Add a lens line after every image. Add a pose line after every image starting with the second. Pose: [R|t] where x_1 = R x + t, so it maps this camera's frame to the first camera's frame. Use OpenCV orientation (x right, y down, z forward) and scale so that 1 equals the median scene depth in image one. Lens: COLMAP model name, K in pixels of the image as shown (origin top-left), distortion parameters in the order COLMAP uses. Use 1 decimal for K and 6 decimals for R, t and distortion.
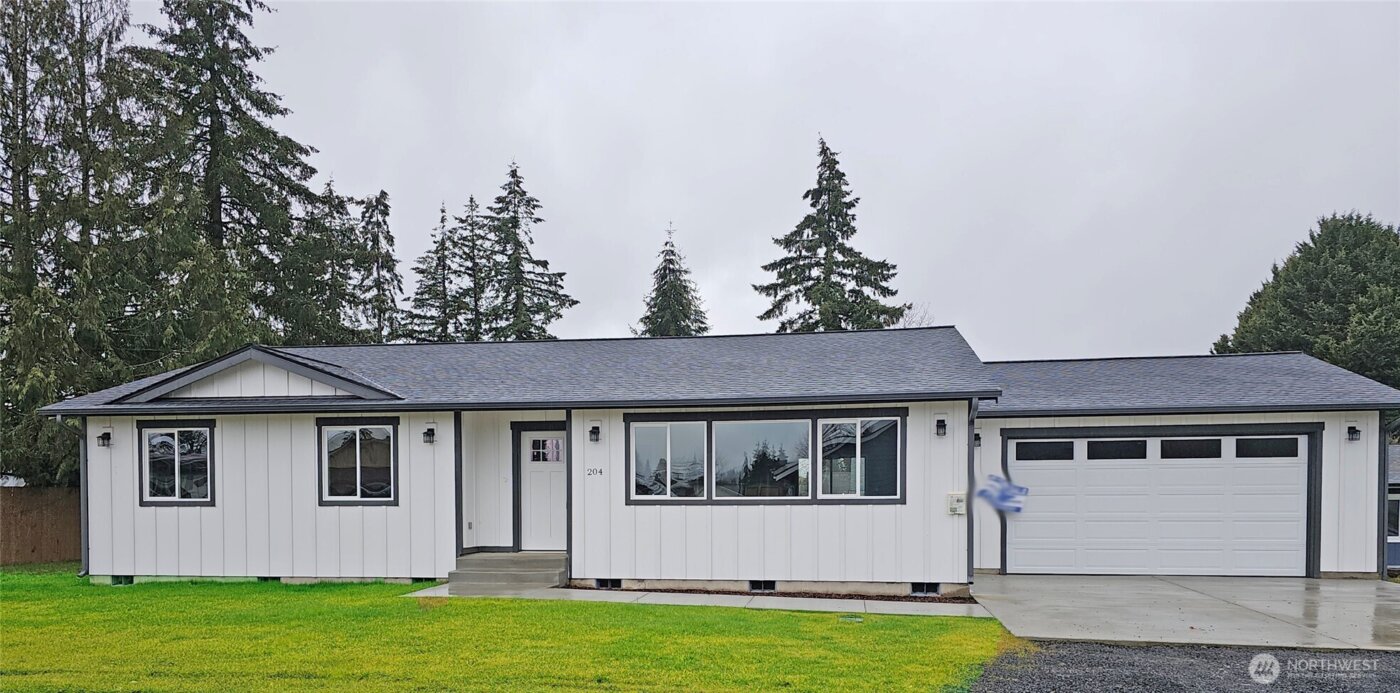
lens RADIAL K [[901.6, 0, 700.0], [0, 901.6, 346.5], [0, 0, 1]] dist [0.033145, -0.001160]
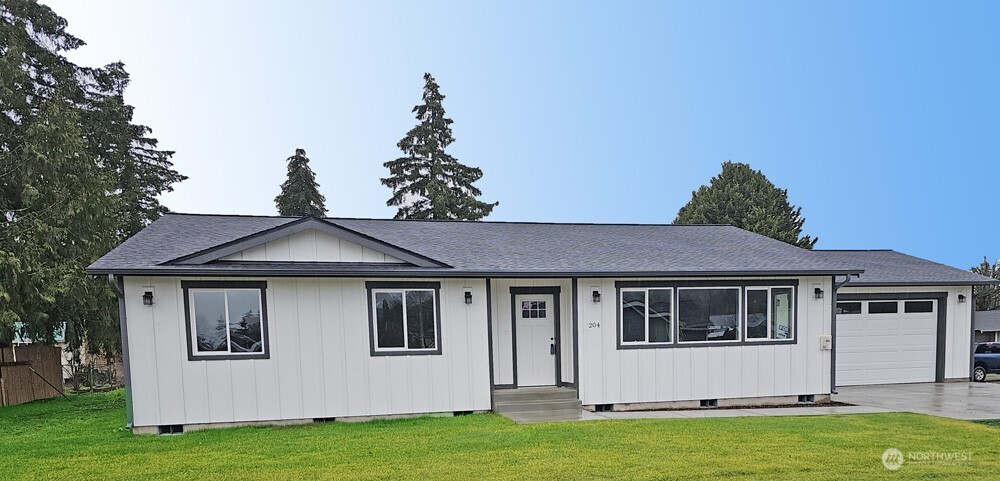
lens RADIAL K [[726.7, 0, 500.0], [0, 726.7, 240.5], [0, 0, 1]] dist [0.020701, -0.000290]
pose [[0.913712, 0.038596, 0.404525, -0.636721], [-0.045049, 0.998964, 0.006441, 0.011653], [-0.403857, -0.024108, 0.914504, 0.068346]]
